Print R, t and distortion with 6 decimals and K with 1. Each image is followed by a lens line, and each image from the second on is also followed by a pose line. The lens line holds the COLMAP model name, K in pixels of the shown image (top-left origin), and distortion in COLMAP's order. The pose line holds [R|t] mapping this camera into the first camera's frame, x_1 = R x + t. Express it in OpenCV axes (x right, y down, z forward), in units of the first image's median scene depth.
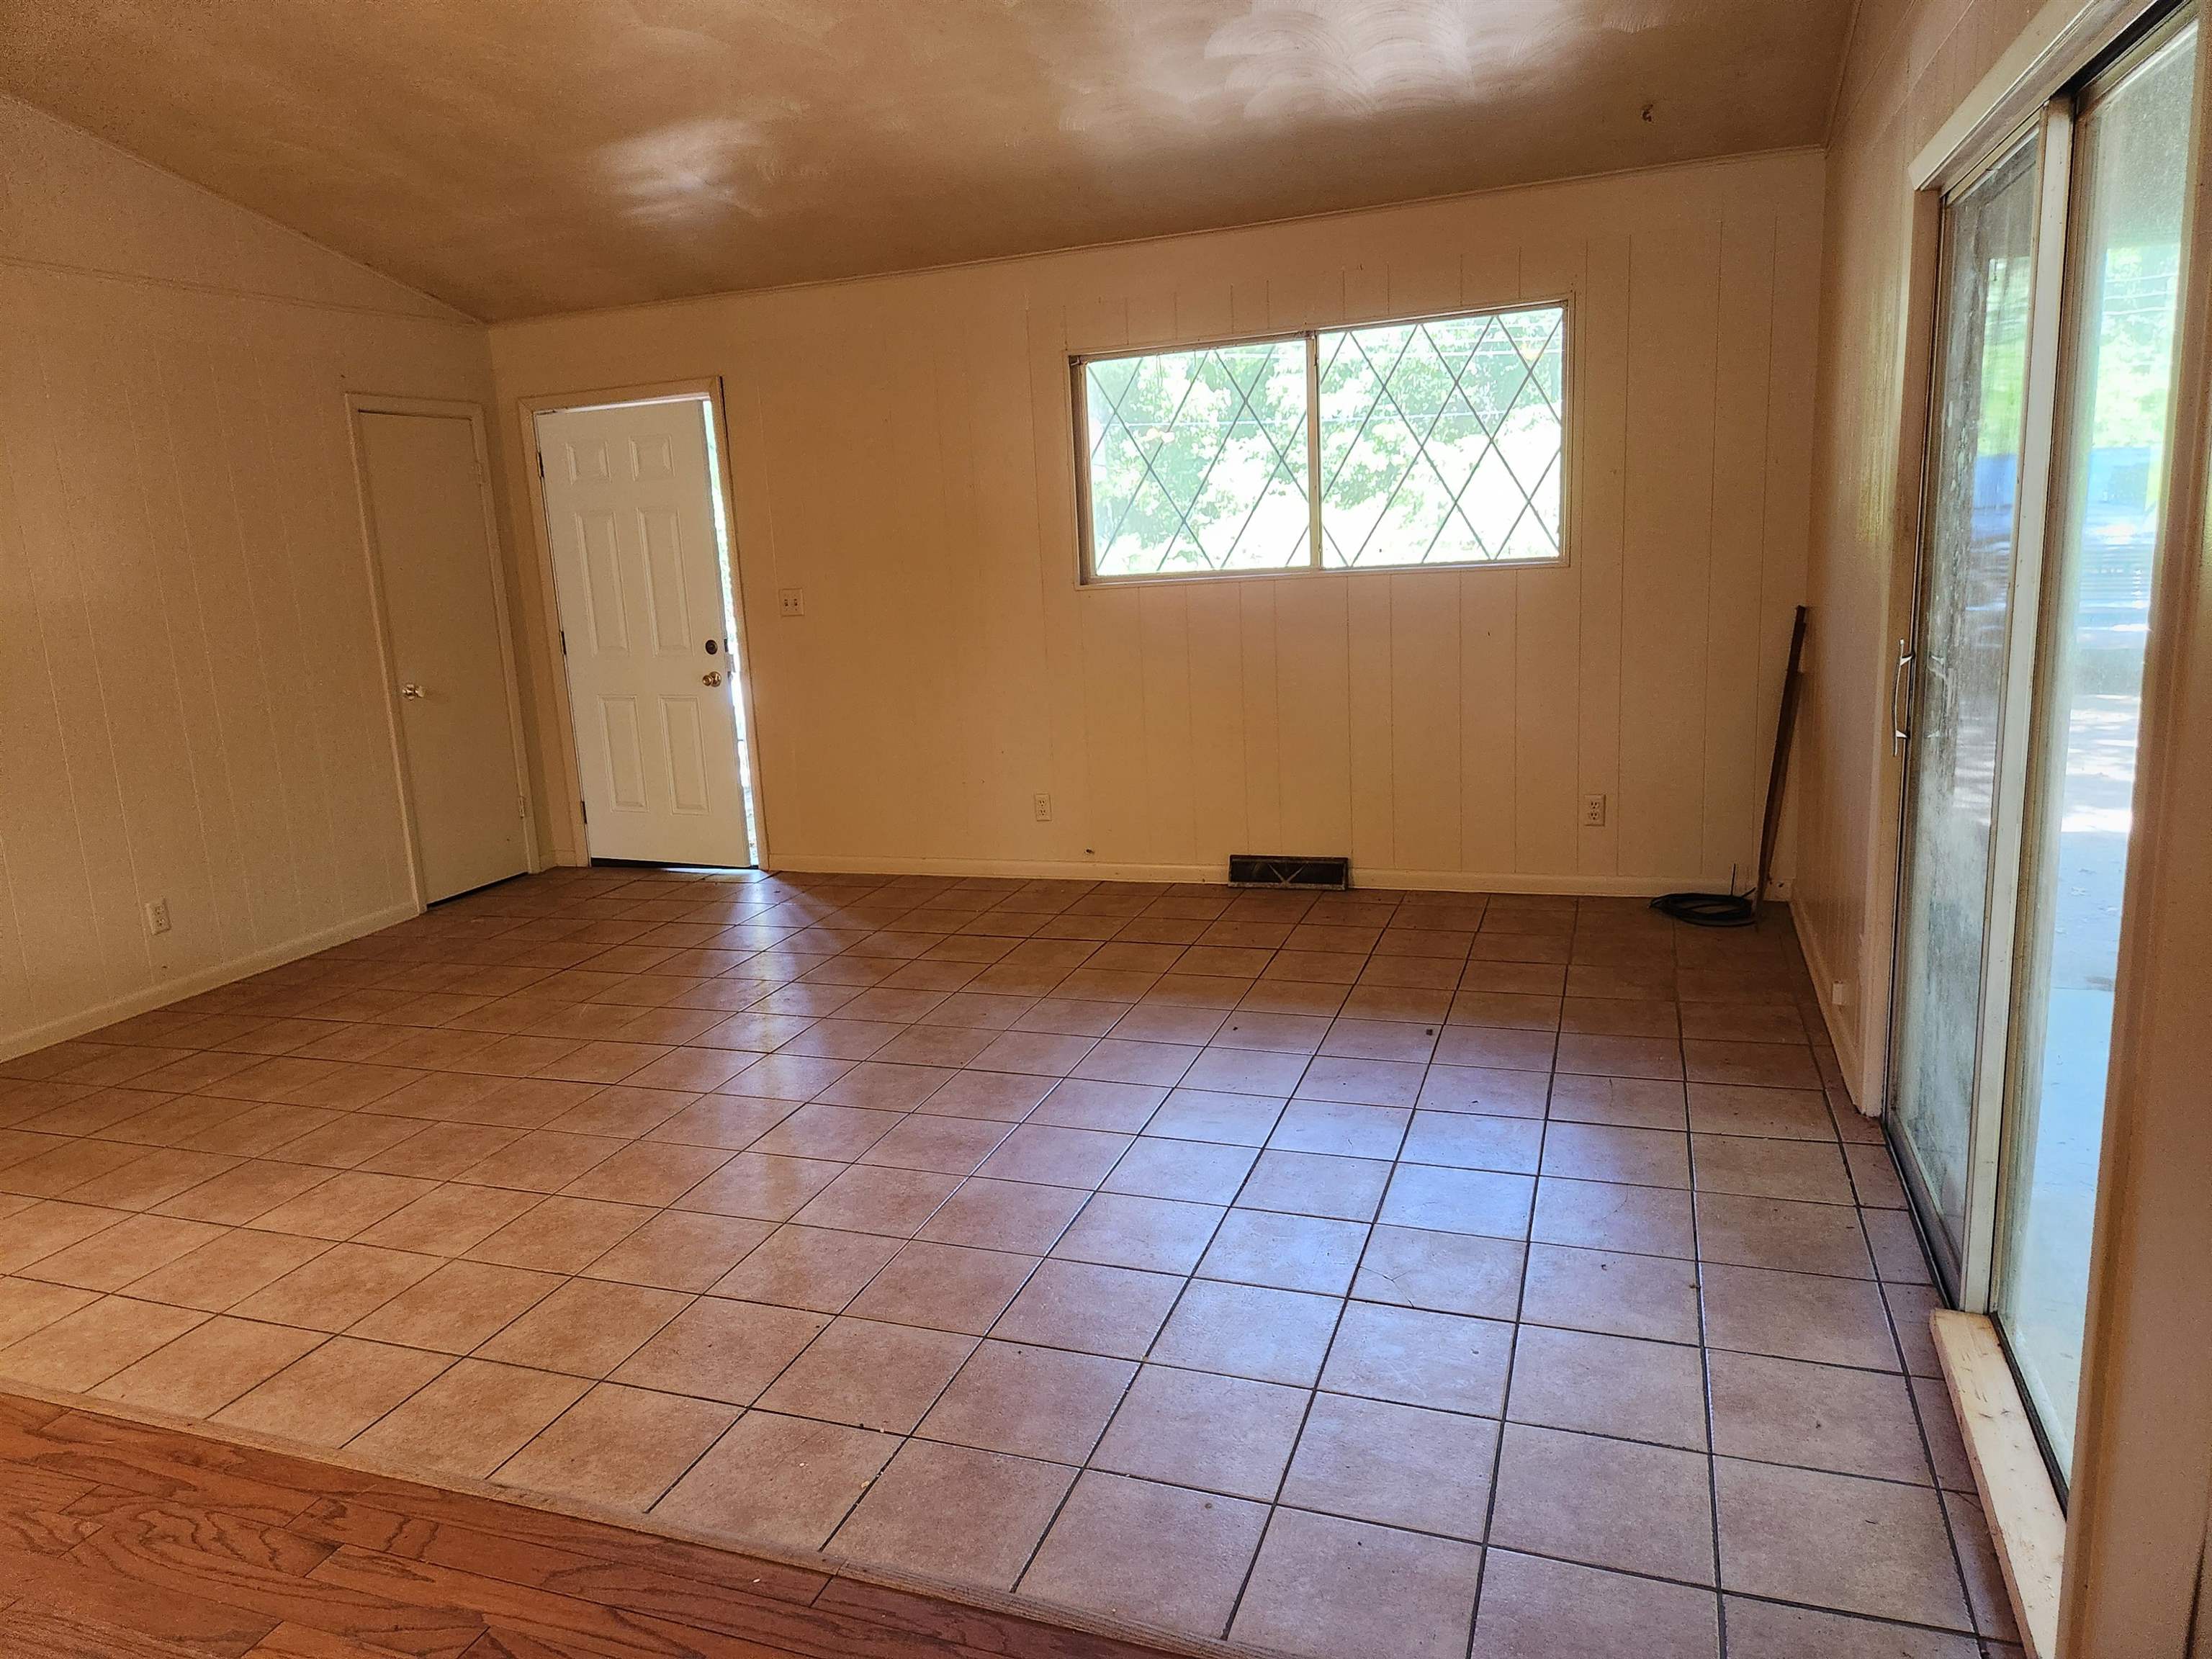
lens RADIAL K [[1482.6, 0, 1075.4], [0, 1482.6, 820.7], [0, 0, 1]] dist [0.064646, -0.041163]
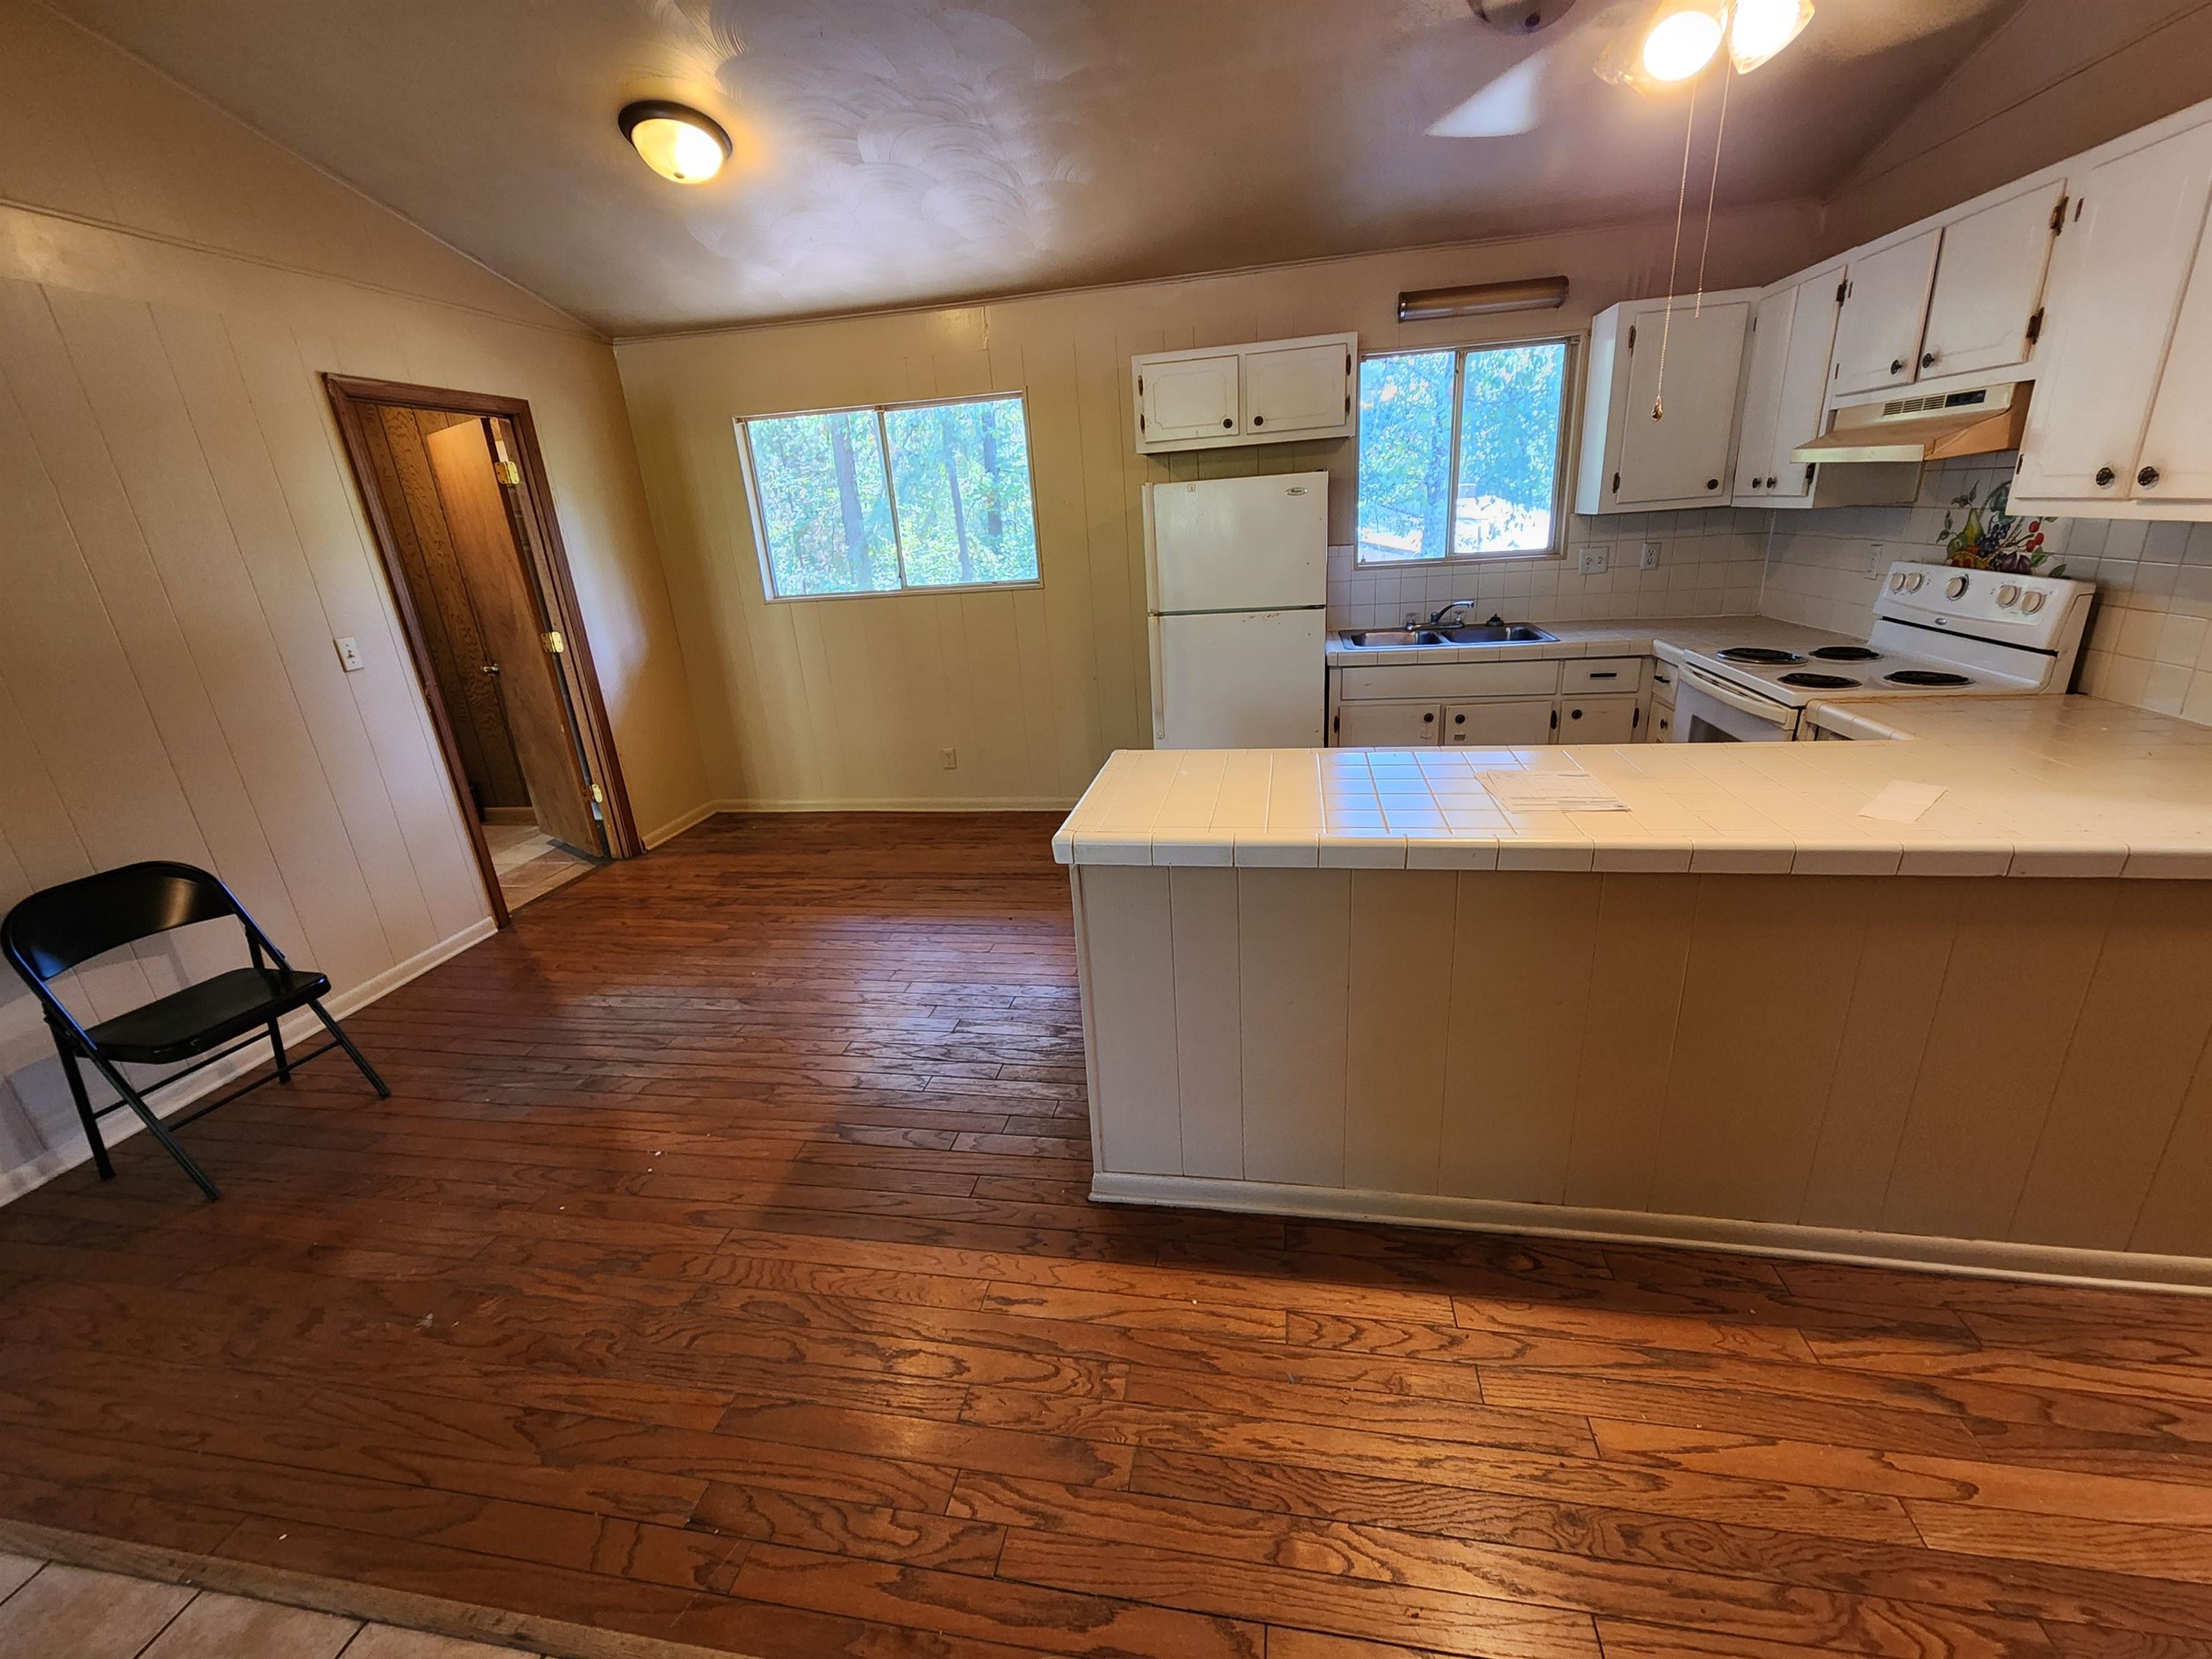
lens RADIAL K [[909.0, 0, 1108.7], [0, 909.0, 823.8], [0, 0, 1]] dist [0.006577, -0.002573]
pose [[-0.976561, 0.171083, -0.130612, -0.337562], [0.081469, 0.855466, 0.511410, -0.106468], [0.199227, 0.488782, -0.849353, 0.593750]]
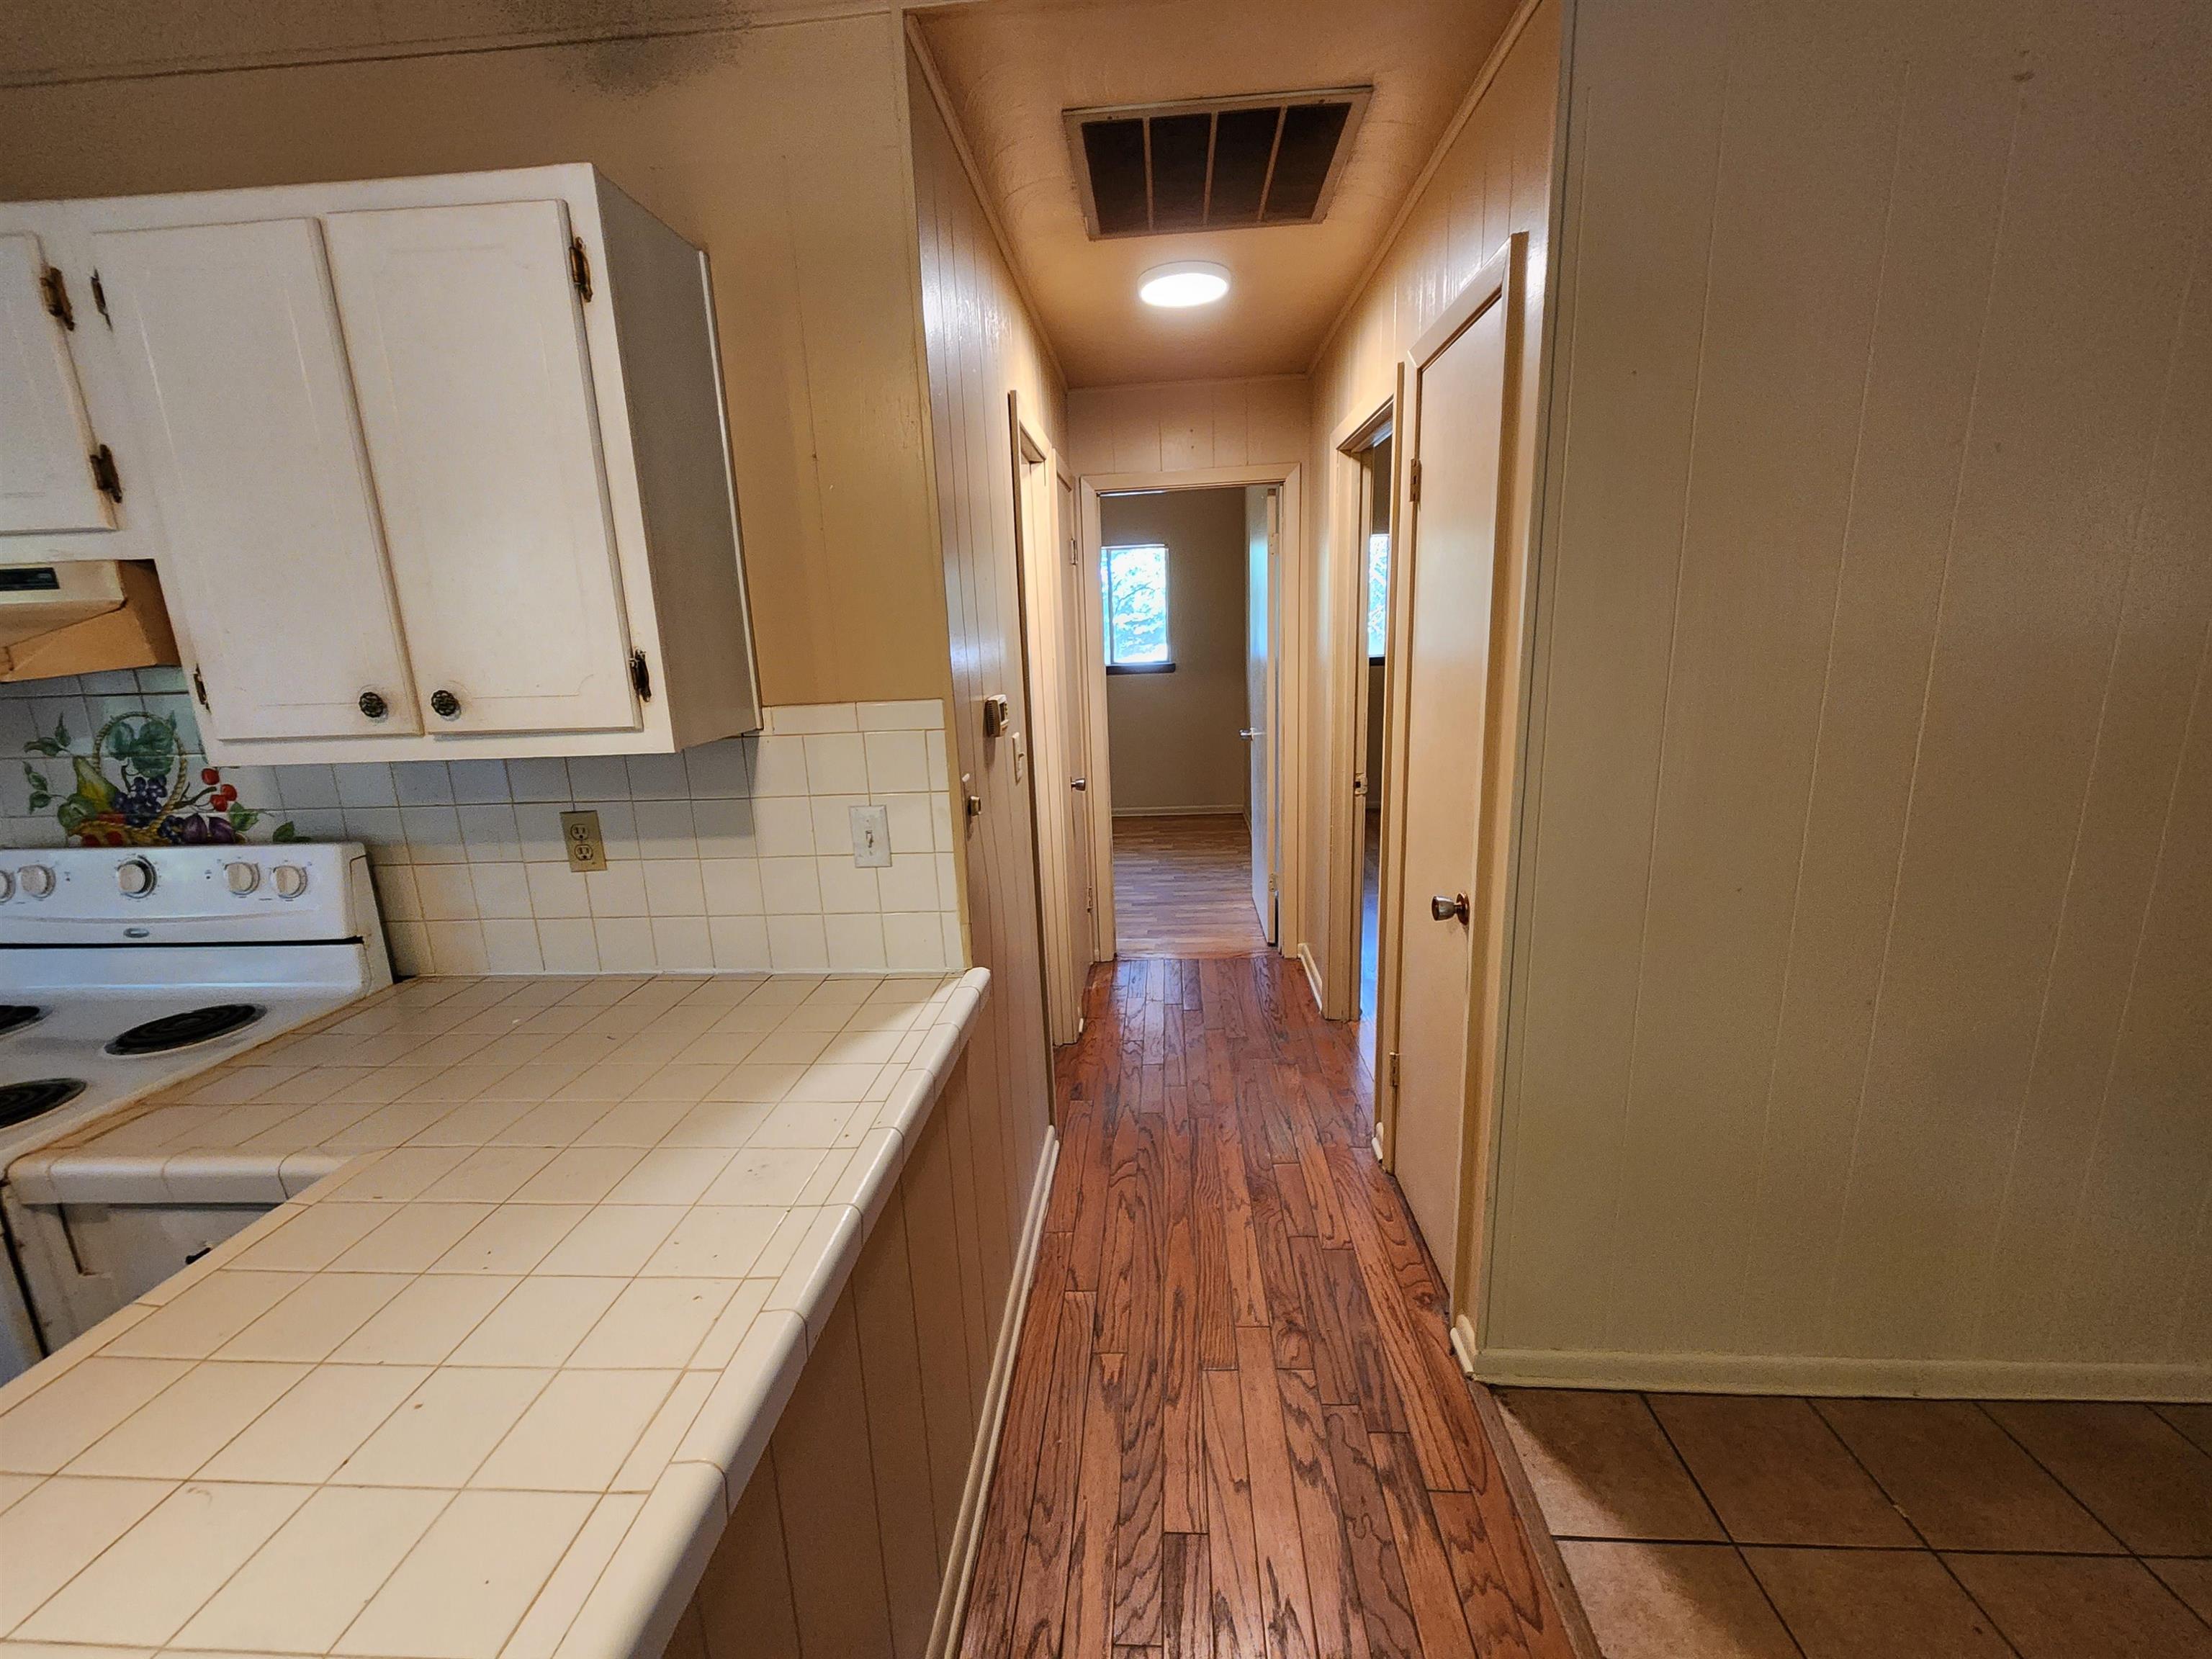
lens RADIAL K [[909.0, 0, 1108.6], [0, 909.0, 832.2], [0, 0, 1]] dist [0.006577, -0.002573]
pose [[0.297154, 0.253044, -0.920689, -0.503054], [-0.167463, 0.963110, 0.210654, -0.057944], [0.940029, 0.091585, 0.328568, 0.401843]]
